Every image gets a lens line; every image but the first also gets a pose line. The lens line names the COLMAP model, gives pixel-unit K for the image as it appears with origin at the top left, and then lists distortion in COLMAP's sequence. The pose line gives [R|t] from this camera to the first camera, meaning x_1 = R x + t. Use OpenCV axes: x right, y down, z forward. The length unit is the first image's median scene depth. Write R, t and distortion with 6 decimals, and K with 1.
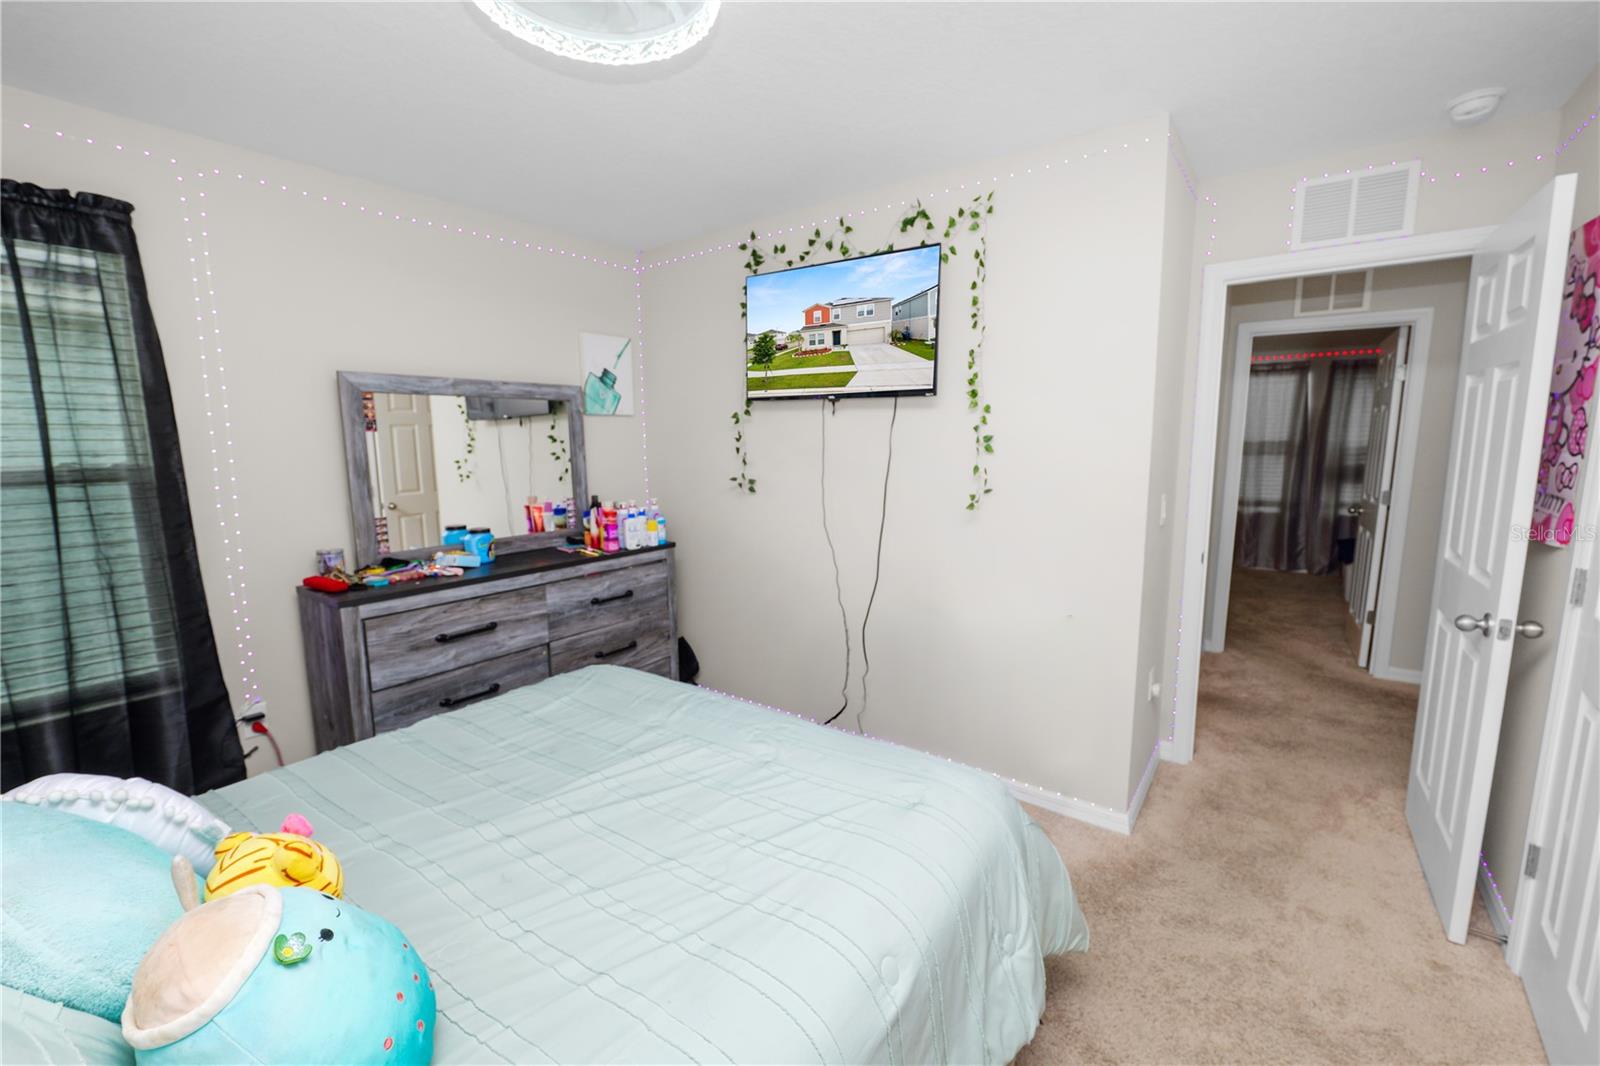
lens RADIAL K [[683.9, 0, 799.2], [0, 683.9, 564.5], [0, 0, 1]] dist [-0.013268, 0.000119]
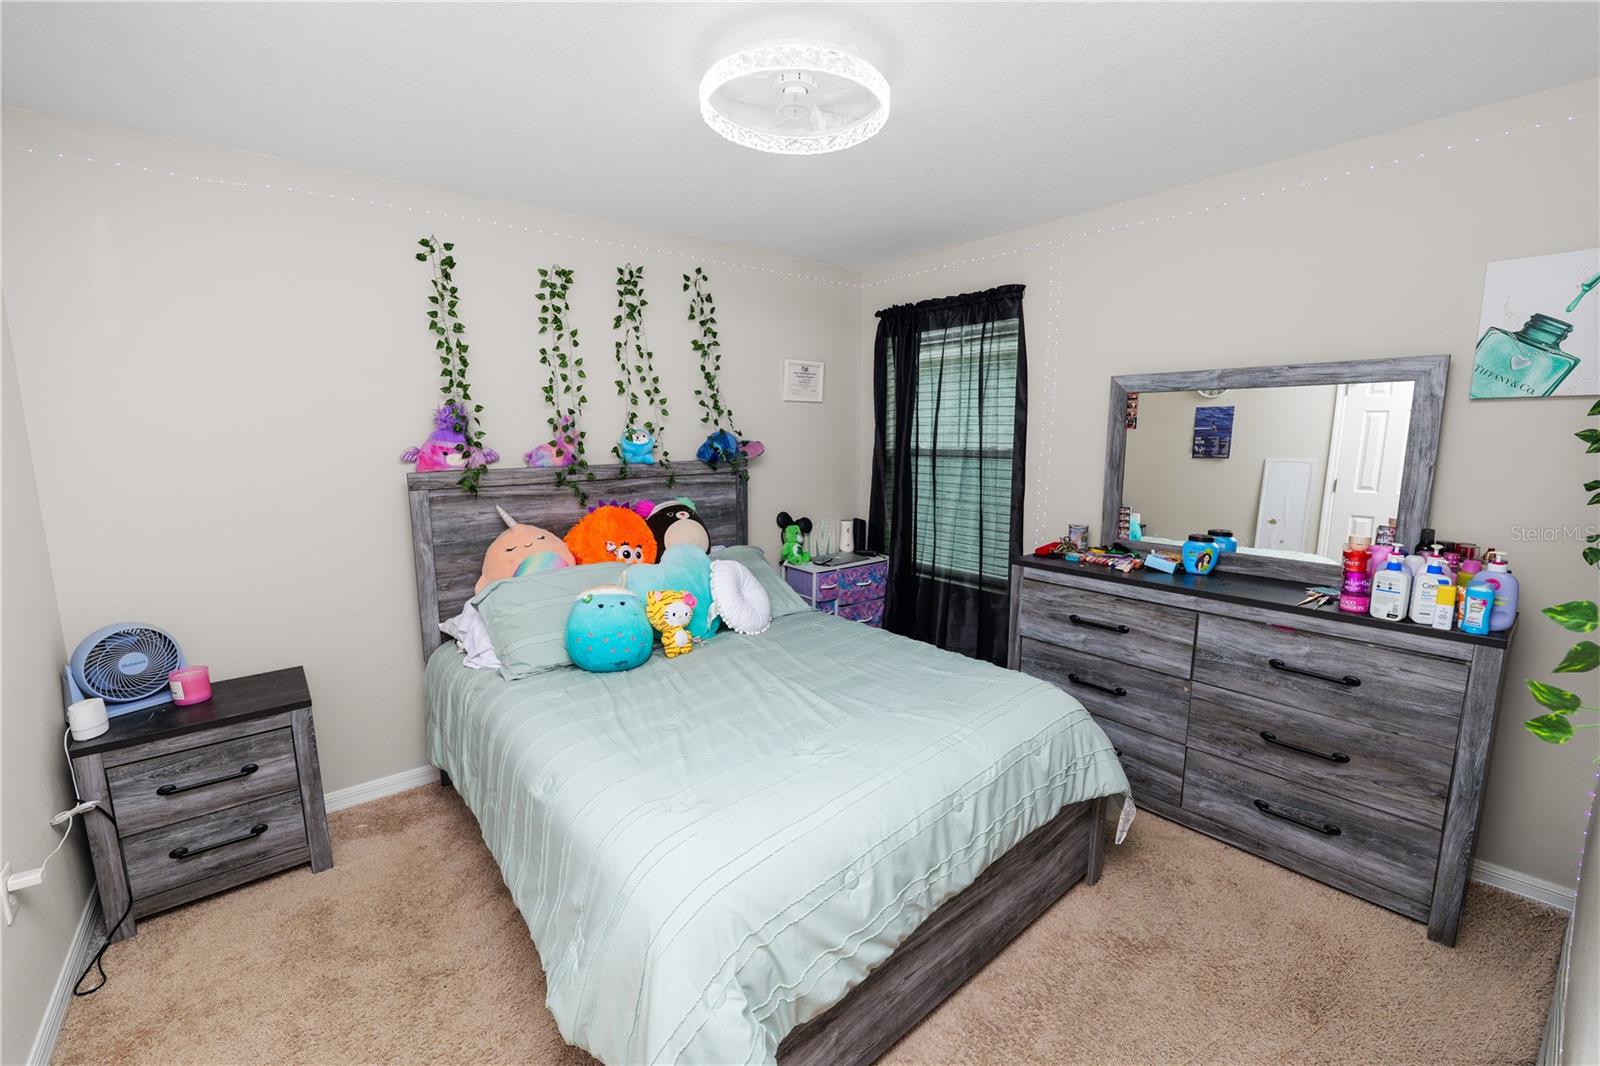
lens RADIAL K [[652.5, 0, 794.5], [0, 652.5, 553.3], [0, 0, 1]] dist [0.000333, 0.000082]
pose [[-0.260513, 0.186576, -0.947271, 0.547217], [-0.171305, 0.956650, 0.235534, -0.156712], [0.950151, 0.223632, -0.217258, 0.749707]]
